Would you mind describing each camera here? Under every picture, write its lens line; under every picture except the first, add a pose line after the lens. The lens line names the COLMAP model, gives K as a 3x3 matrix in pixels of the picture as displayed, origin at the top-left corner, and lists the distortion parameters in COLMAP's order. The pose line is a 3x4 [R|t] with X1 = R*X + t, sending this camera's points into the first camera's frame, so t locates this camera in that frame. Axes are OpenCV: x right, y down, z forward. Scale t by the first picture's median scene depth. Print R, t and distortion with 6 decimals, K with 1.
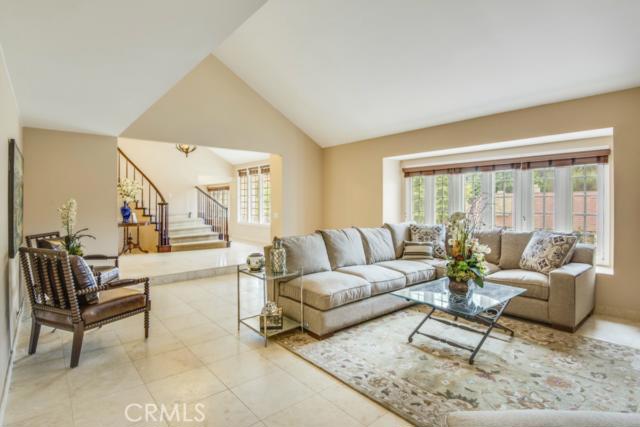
lens RADIAL K [[332.0, 0, 319.5], [0, 332.0, 203.0], [0, 0, 1]] dist [0.000883, 0.000128]
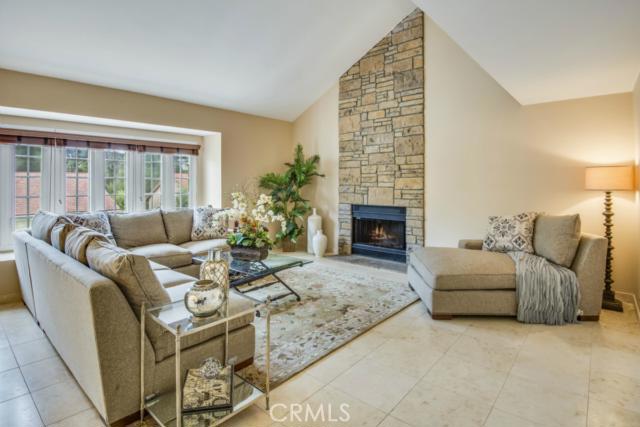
lens RADIAL K [[330.2, 0, 319.5], [0, 330.2, 182.6], [0, 0, 1]] dist [-0.000589, -0.000185]
pose [[-0.154057, 0.001325, 0.988061, -0.910500], [0.003659, 0.999993, -0.000771, -0.003918], [-0.988055, 0.003496, -0.154061, 1.123872]]
